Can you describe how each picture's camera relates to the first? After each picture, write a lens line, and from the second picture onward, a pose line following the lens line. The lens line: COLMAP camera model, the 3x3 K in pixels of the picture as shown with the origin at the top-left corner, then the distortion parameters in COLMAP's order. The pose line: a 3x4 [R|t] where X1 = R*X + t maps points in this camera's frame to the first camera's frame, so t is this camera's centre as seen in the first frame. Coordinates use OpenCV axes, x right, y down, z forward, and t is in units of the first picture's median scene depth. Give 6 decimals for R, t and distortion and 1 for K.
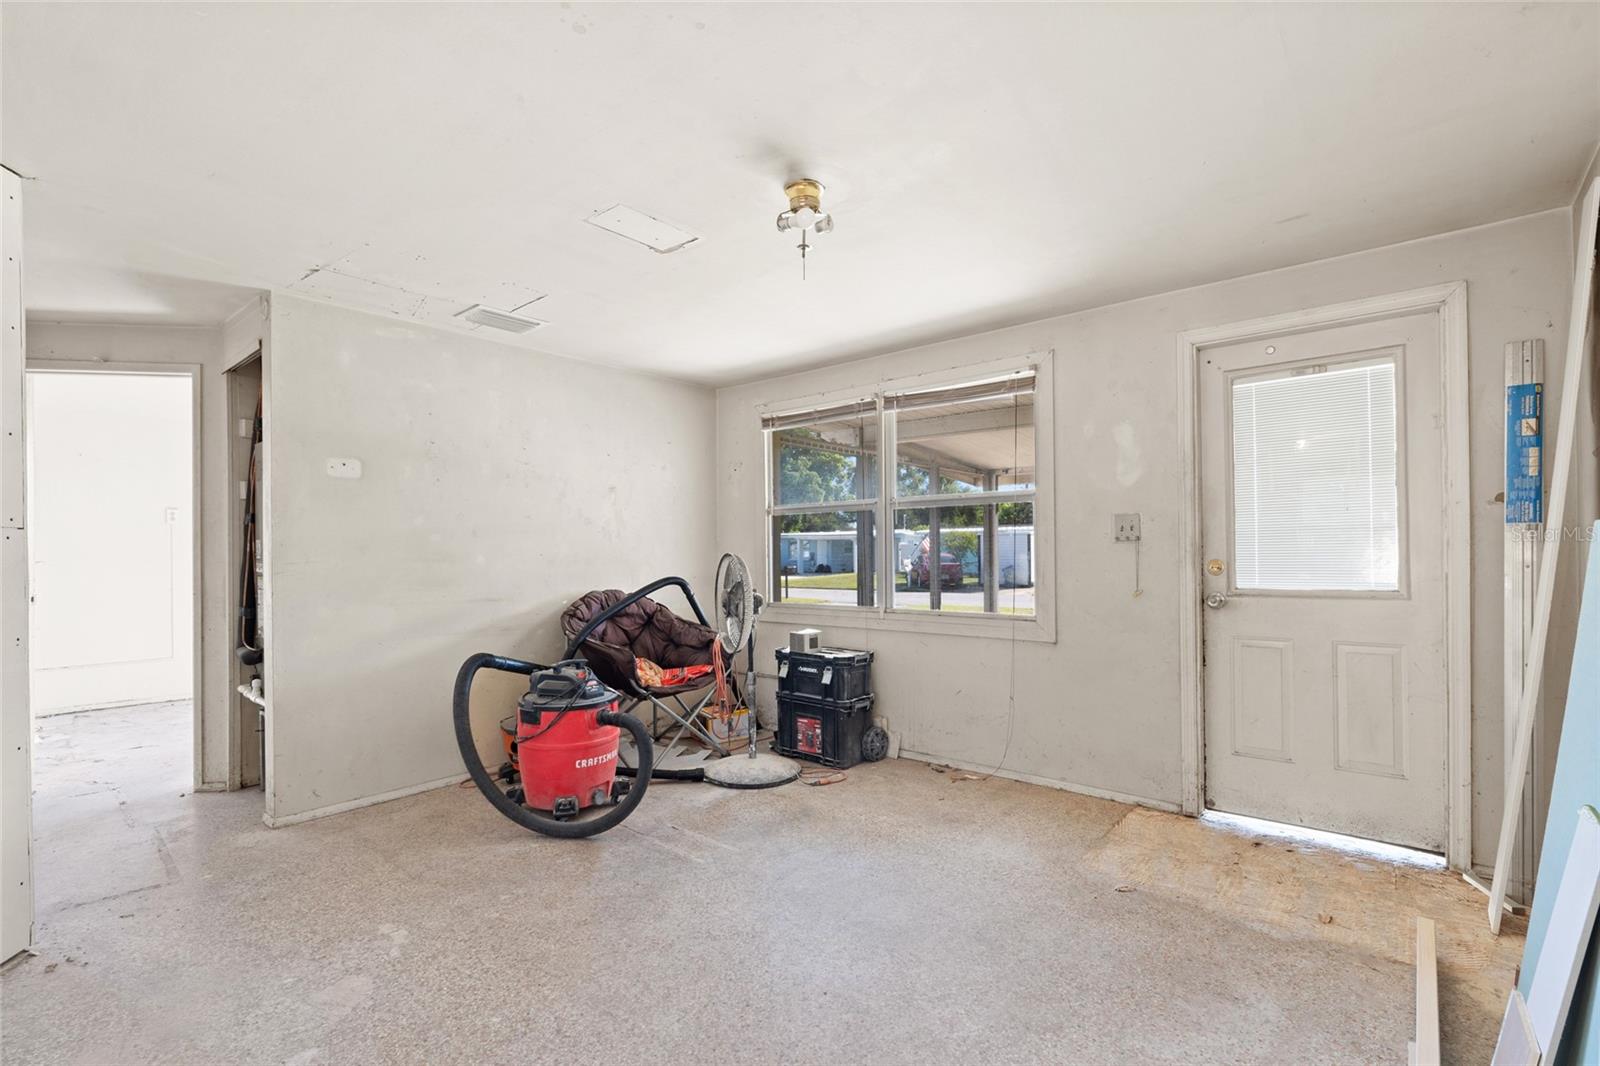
lens RADIAL K [[728.4, 0, 796.2], [0, 728.4, 548.8], [0, 0, 1]] dist [-0.012673, 0.004749]
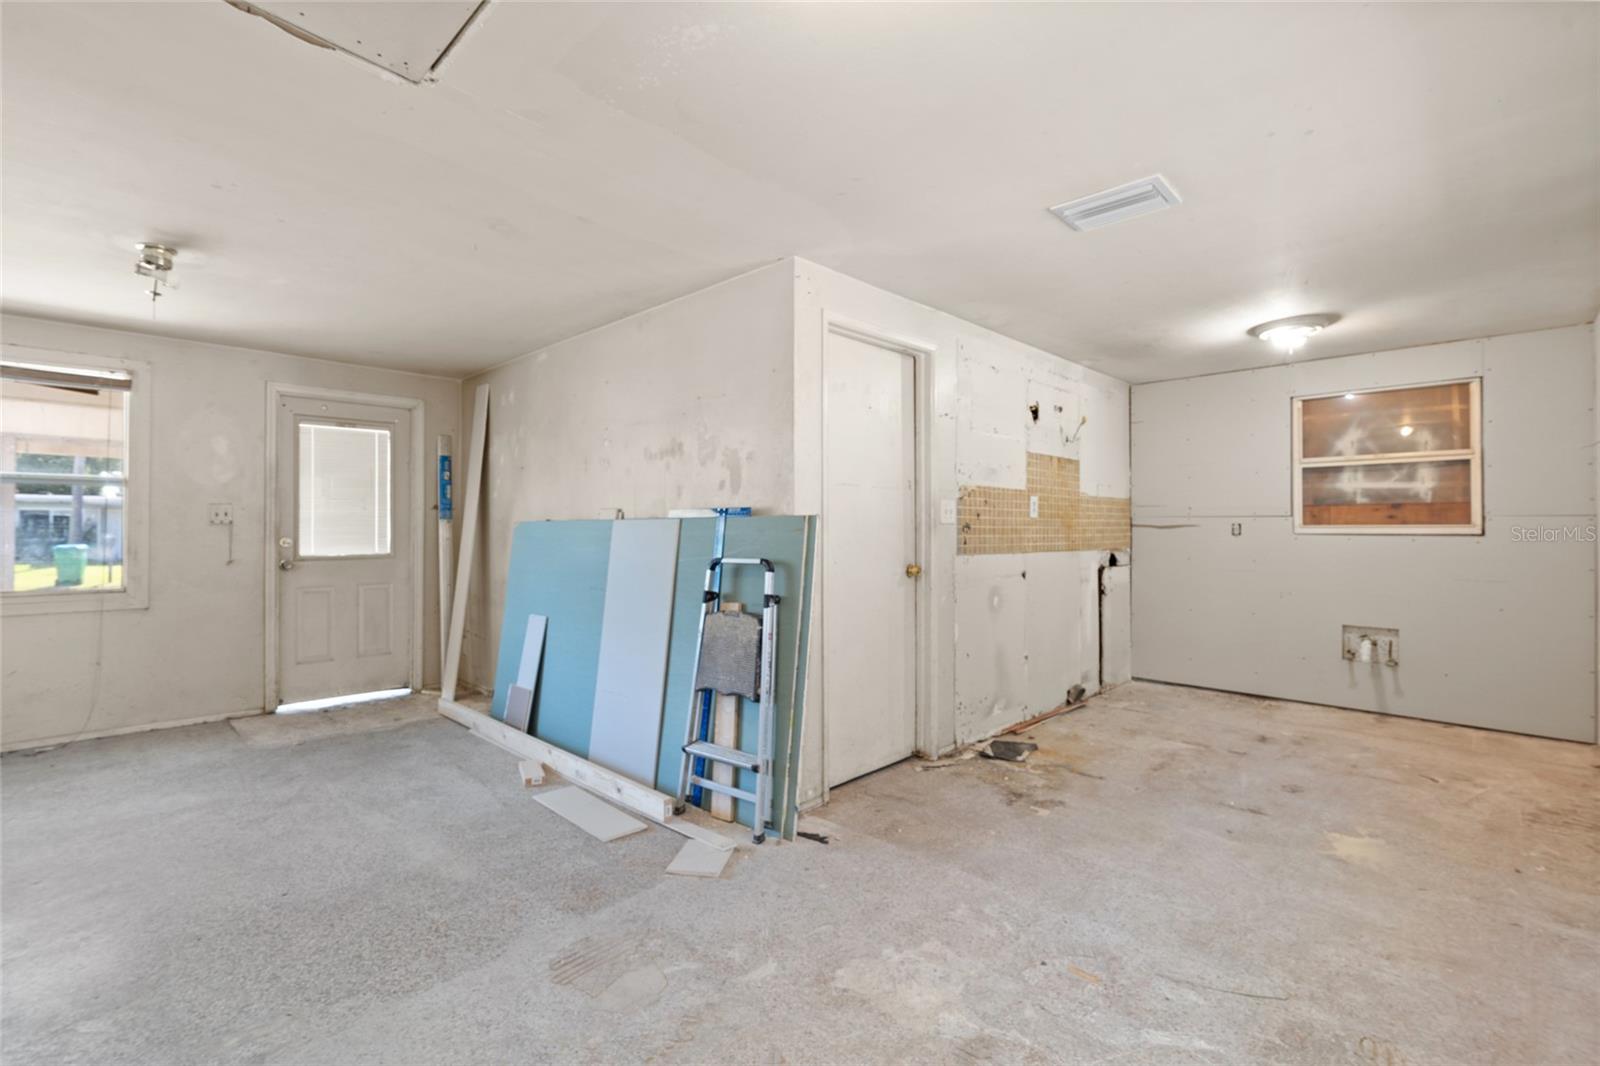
lens RADIAL K [[728.4, 0, 797.8], [0, 728.4, 523.0], [0, 0, 1]] dist [-0.012673, 0.004749]
pose [[0.068402, 0.018707, 0.997482, -0.869733], [-0.006535, 0.999811, -0.018303, 0.005658], [-0.997636, -0.005266, 0.068511, -0.162739]]
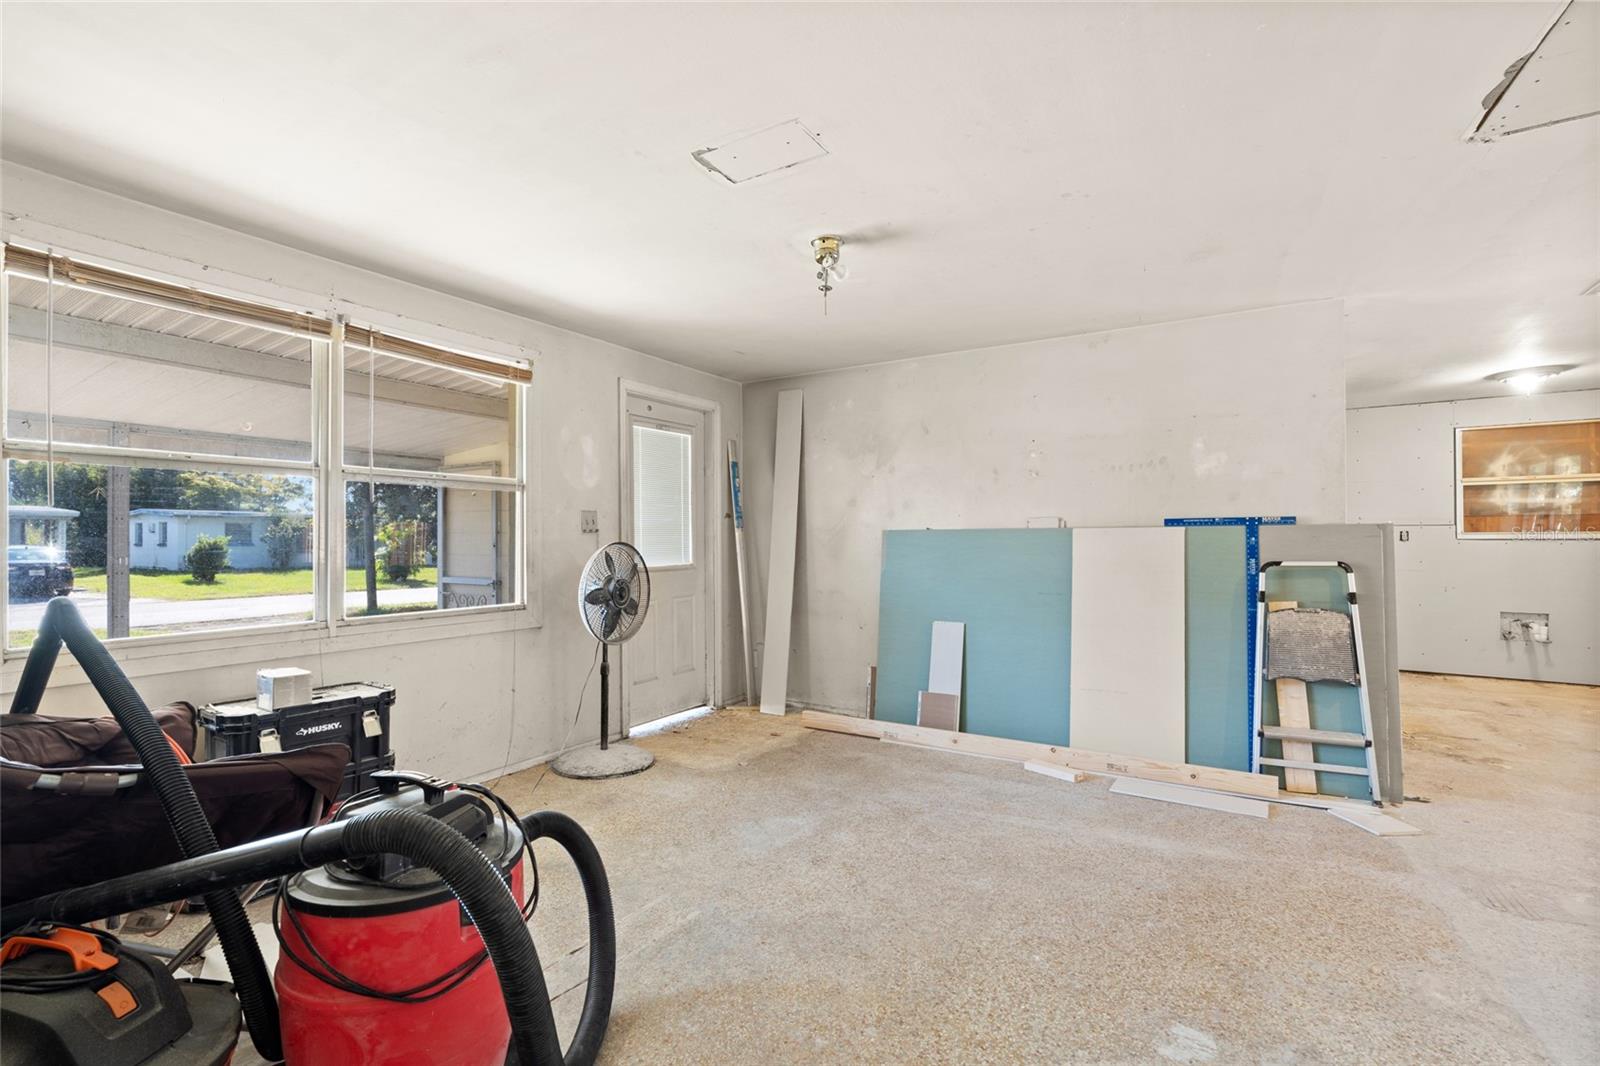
lens RADIAL K [[728.4, 0, 798.2], [0, 728.4, 535.6], [0, 0, 1]] dist [-0.012673, 0.004749]
pose [[-0.150311, 0.014835, 0.988527, -0.872339], [-0.000479, 0.999886, -0.015079, 0.013313], [-0.988639, -0.002740, -0.150287, 0.910693]]
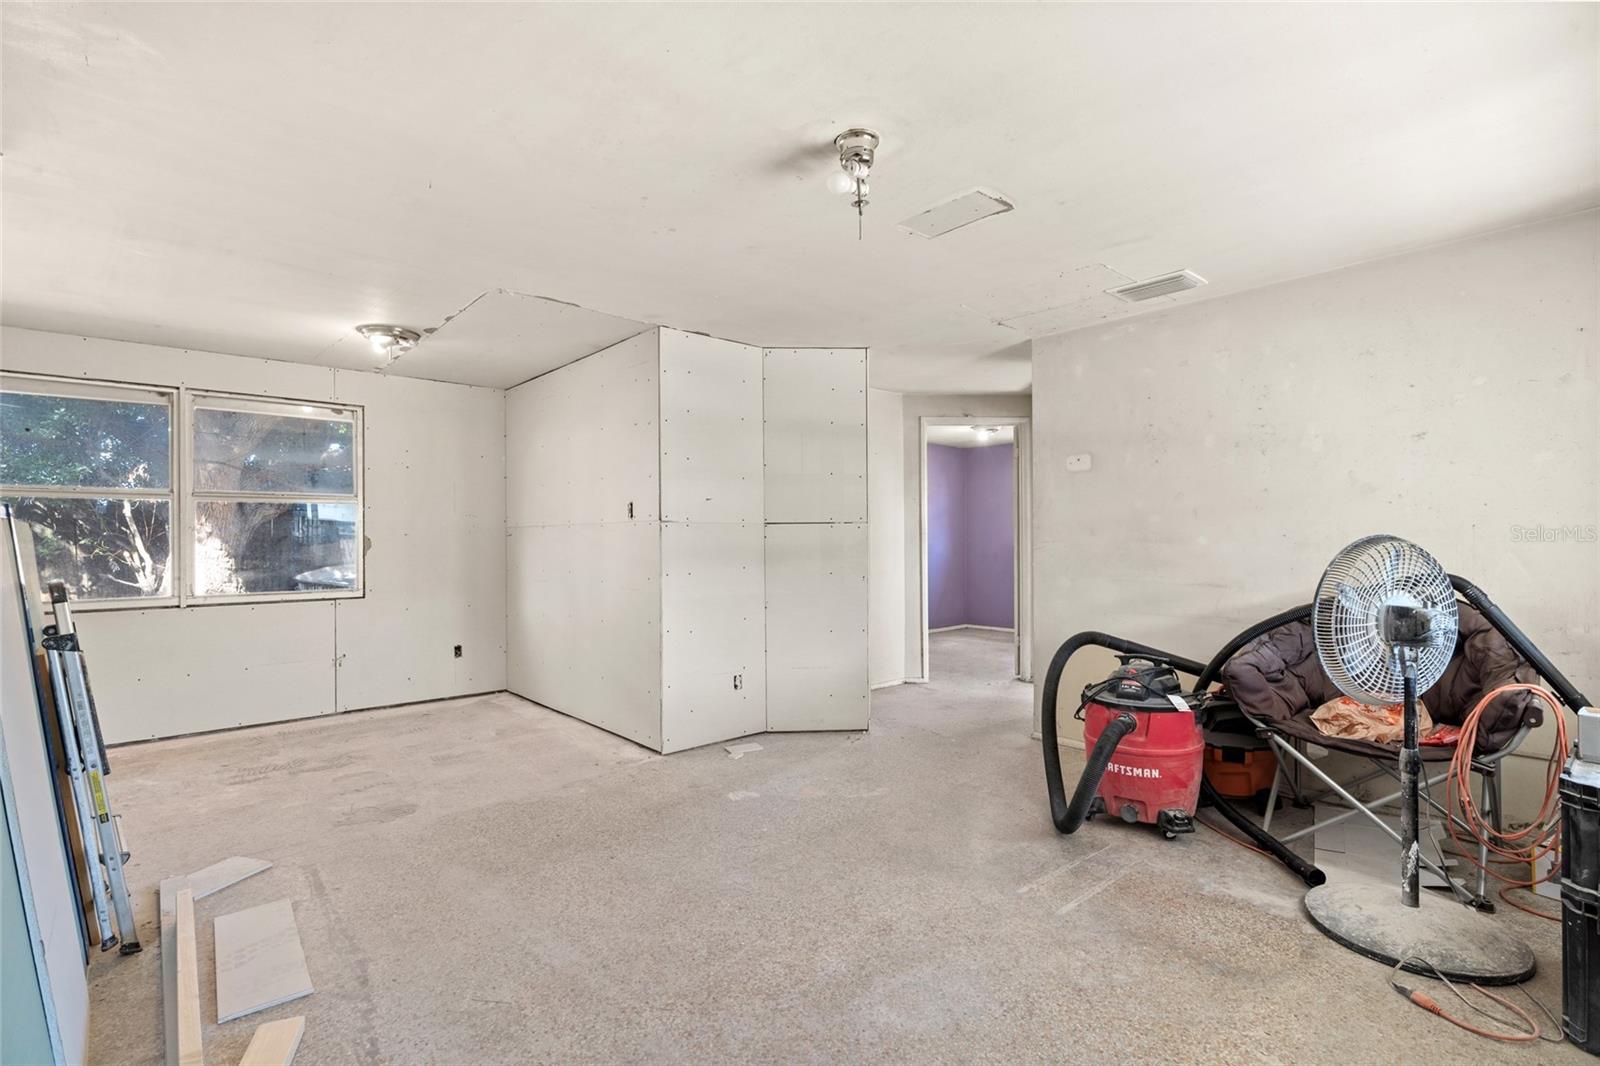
lens RADIAL K [[728.4, 0, 803.0], [0, 728.4, 534.8], [0, 0, 1]] dist [-0.012673, 0.004749]
pose [[-0.136854, 0.004811, -0.990580, 0.689216], [0.011515, 0.999928, 0.003265, -0.001976], [0.990524, -0.010960, -0.136899, 0.779920]]
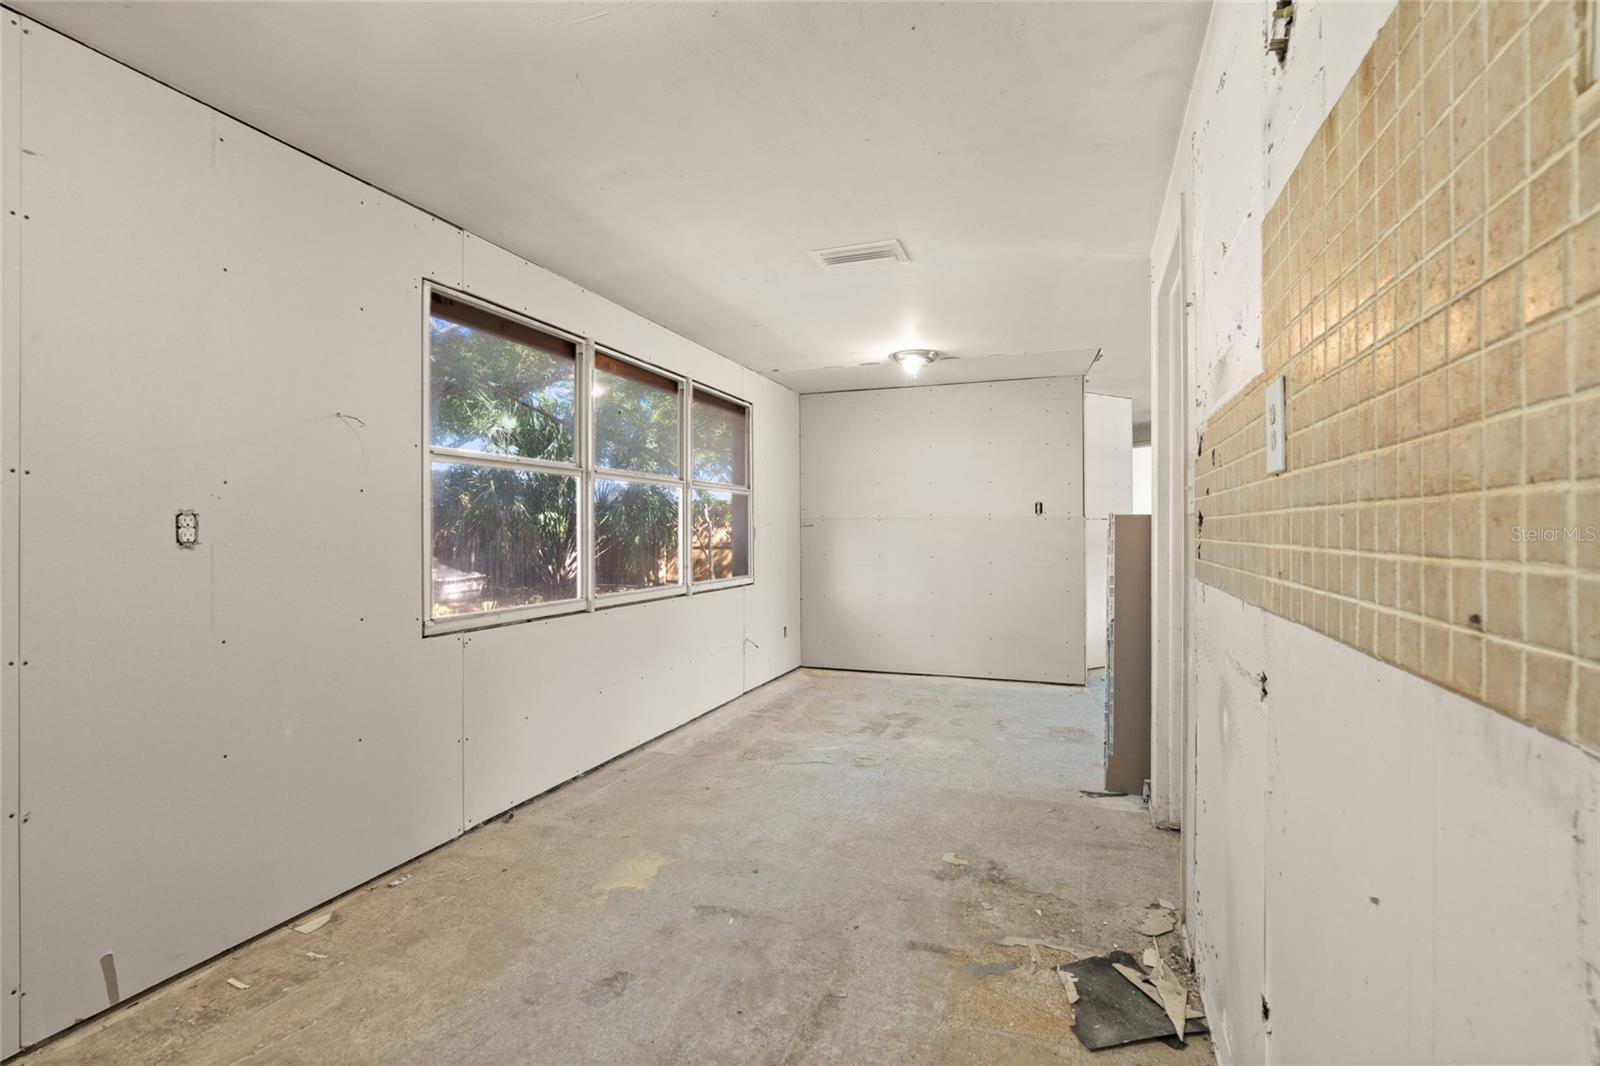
lens RADIAL K [[728.4, 0, 802.3], [0, 728.4, 531.6], [0, 0, 1]] dist [-0.012673, 0.004749]
pose [[0.331934, 0.010503, -0.943244, 0.882819], [0.002985, 0.999921, 0.012184, -0.012962], [0.943298, -0.006860, 0.331876, -0.870720]]
